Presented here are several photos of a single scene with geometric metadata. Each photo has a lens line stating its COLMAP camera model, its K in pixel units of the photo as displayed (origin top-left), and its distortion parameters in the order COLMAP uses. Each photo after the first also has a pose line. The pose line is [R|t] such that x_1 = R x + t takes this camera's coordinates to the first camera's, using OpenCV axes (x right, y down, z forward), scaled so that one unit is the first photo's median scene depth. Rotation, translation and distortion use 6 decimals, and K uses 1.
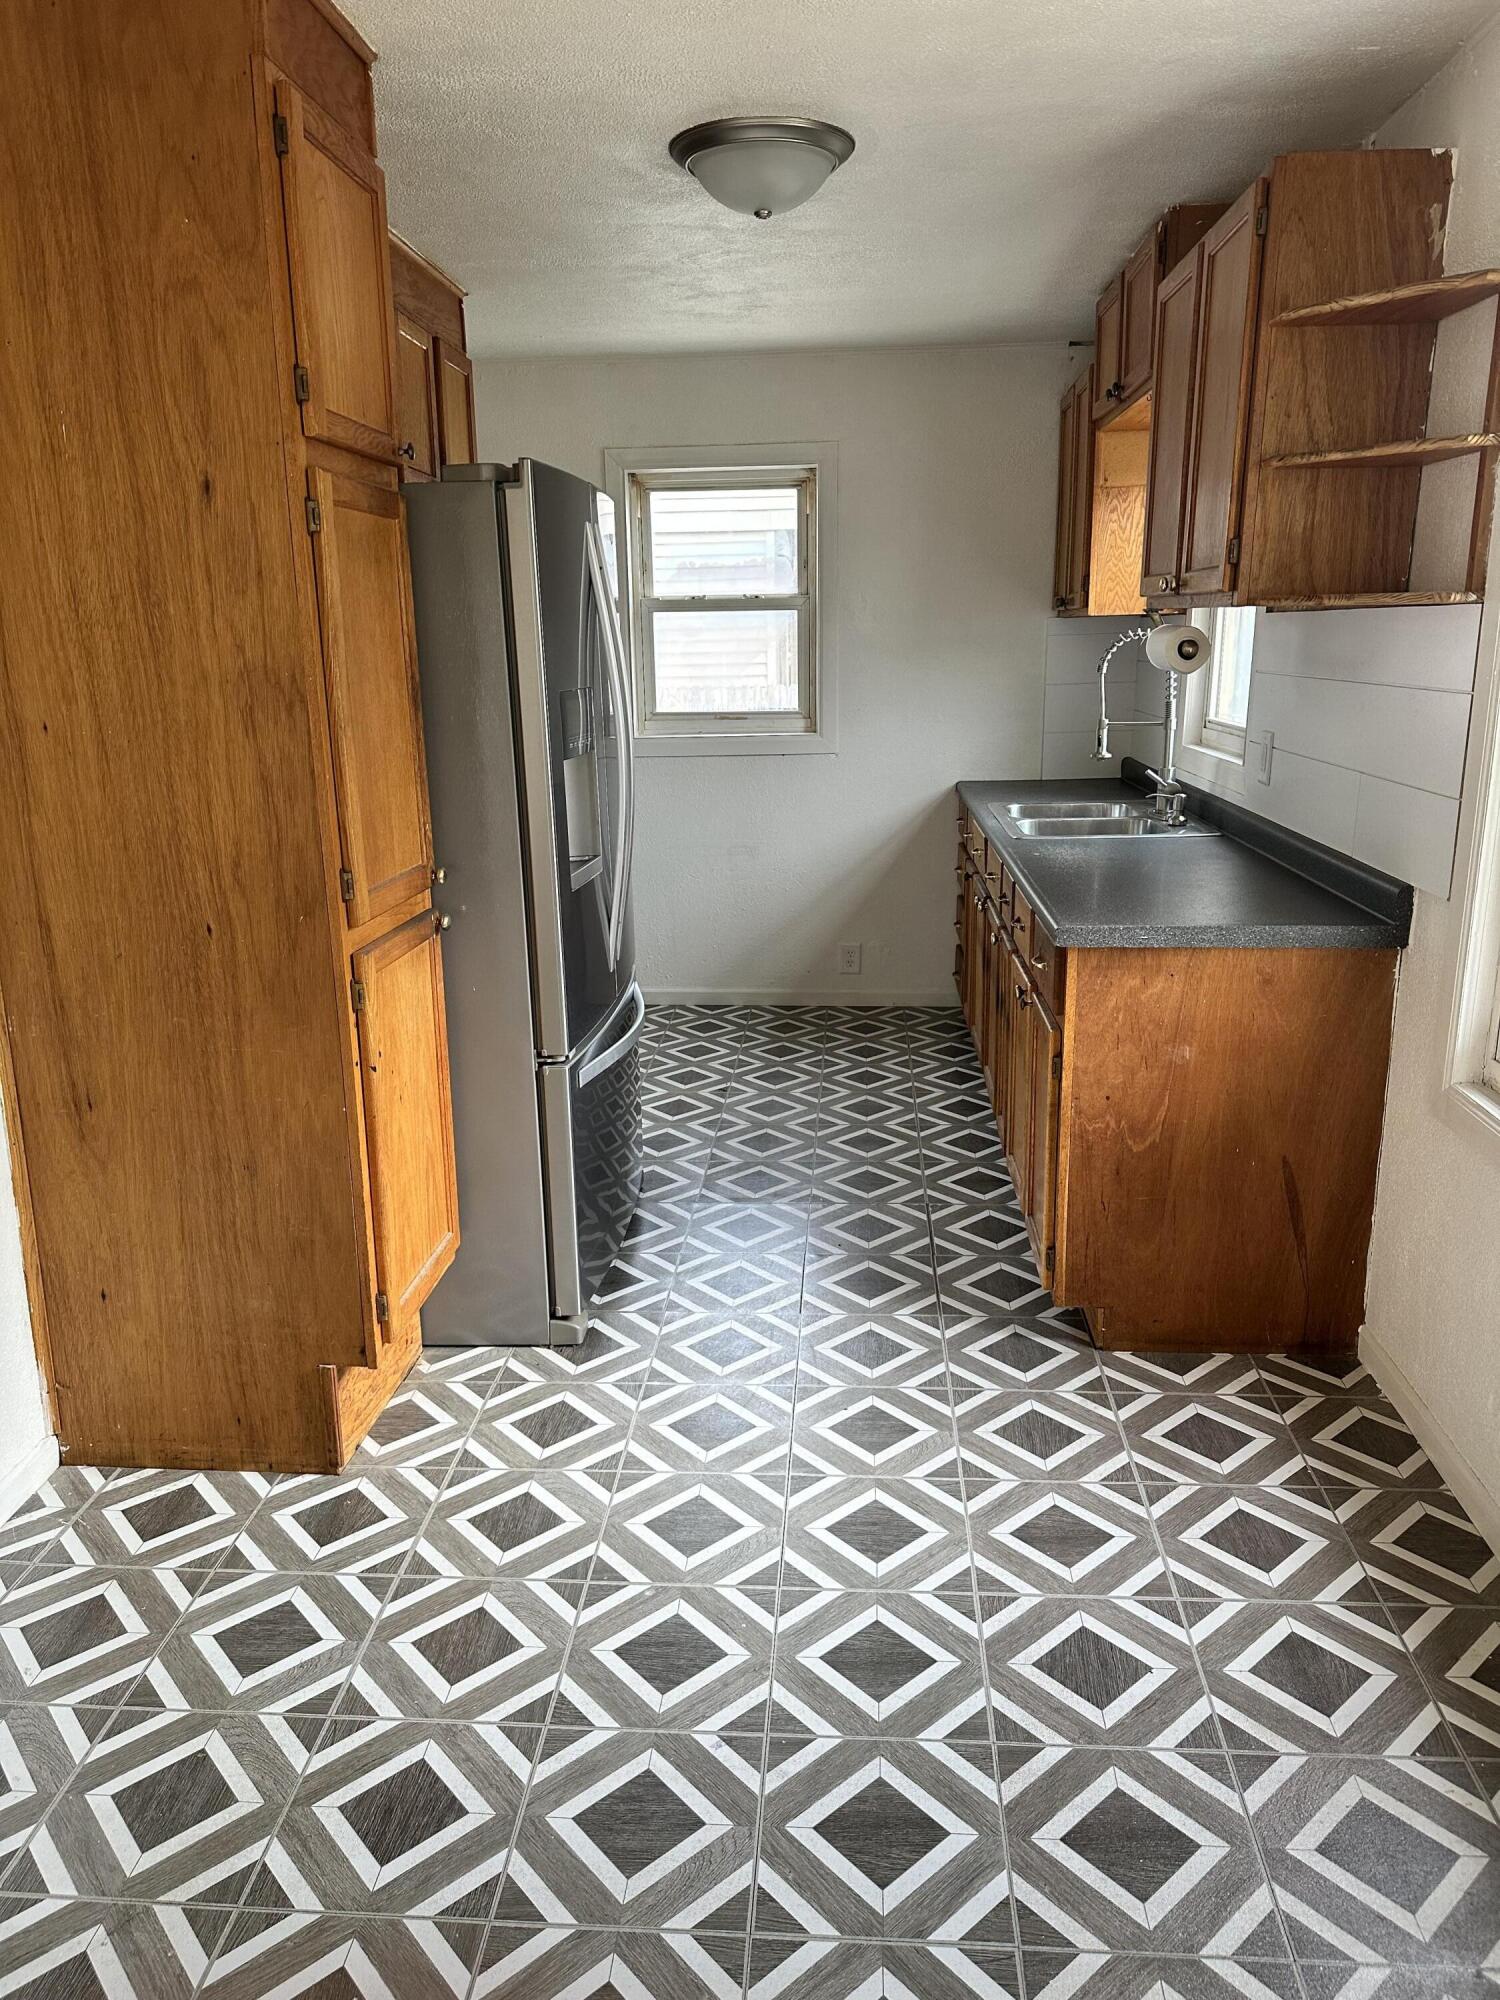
lens RADIAL K [[1357.4, 0, 750.0], [0, 1357.4, 1000.0], [0, 0, 1]] dist [0.142087, -0.330050]
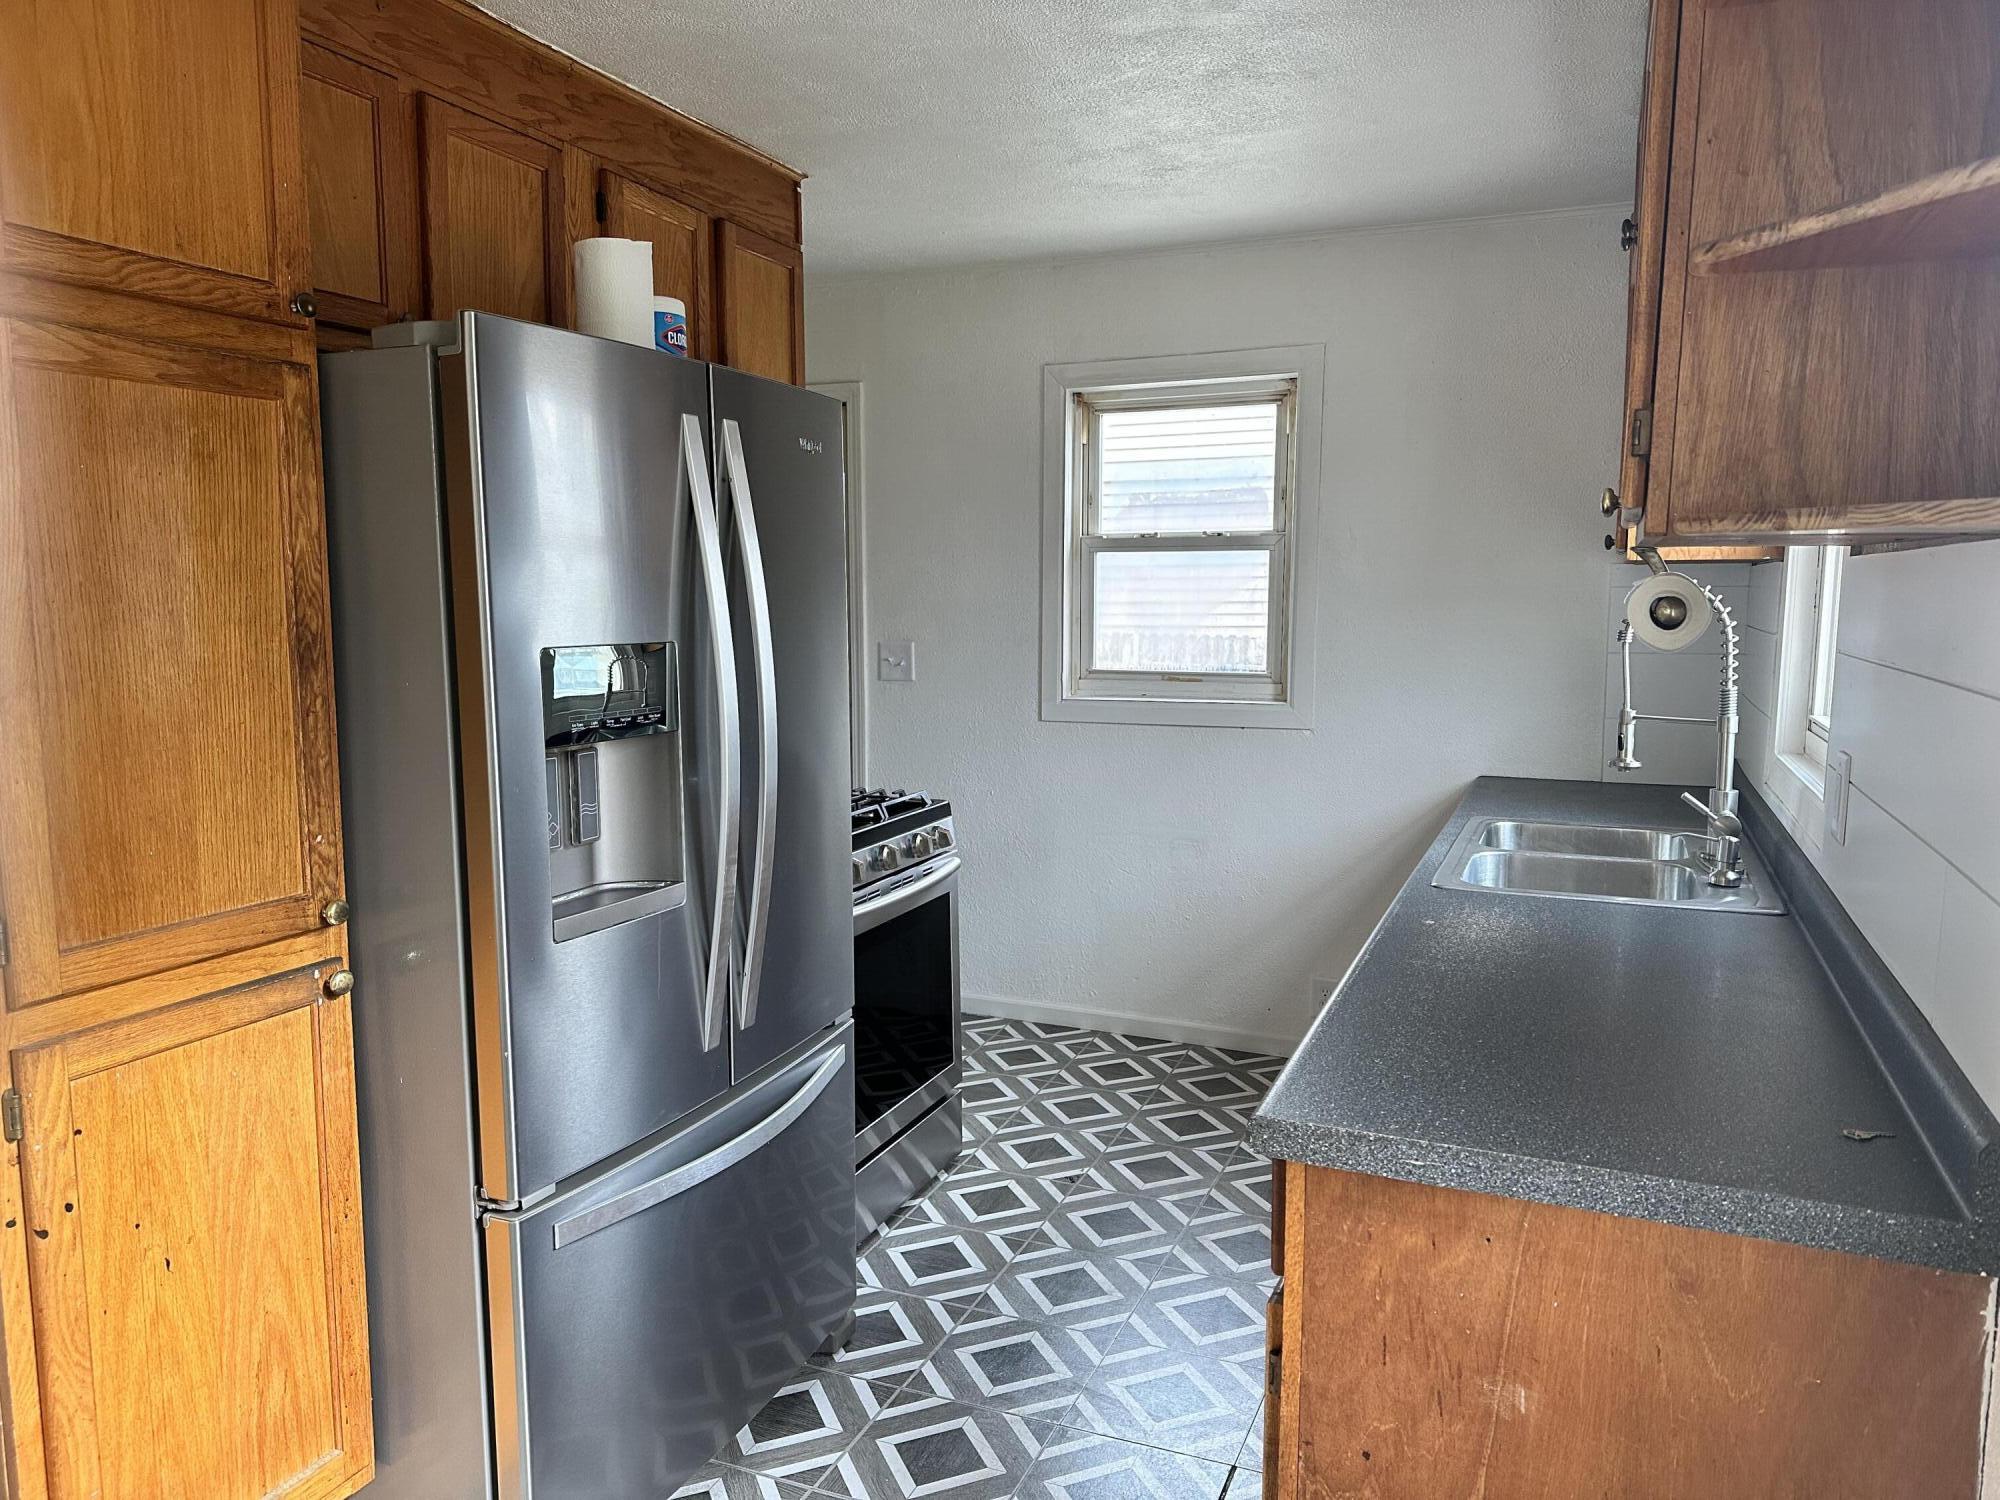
lens RADIAL K [[1379.2, 0, 1000.0], [0, 1379.2, 750.0], [0, 0, 1]] dist [0.115606, -0.200109]
pose [[0.948712, 0.054196, -0.311461, 0.181096], [-0.096837, 0.987657, -0.123110, -0.072469], [0.300944, 0.146957, 0.942251, 0.272989]]
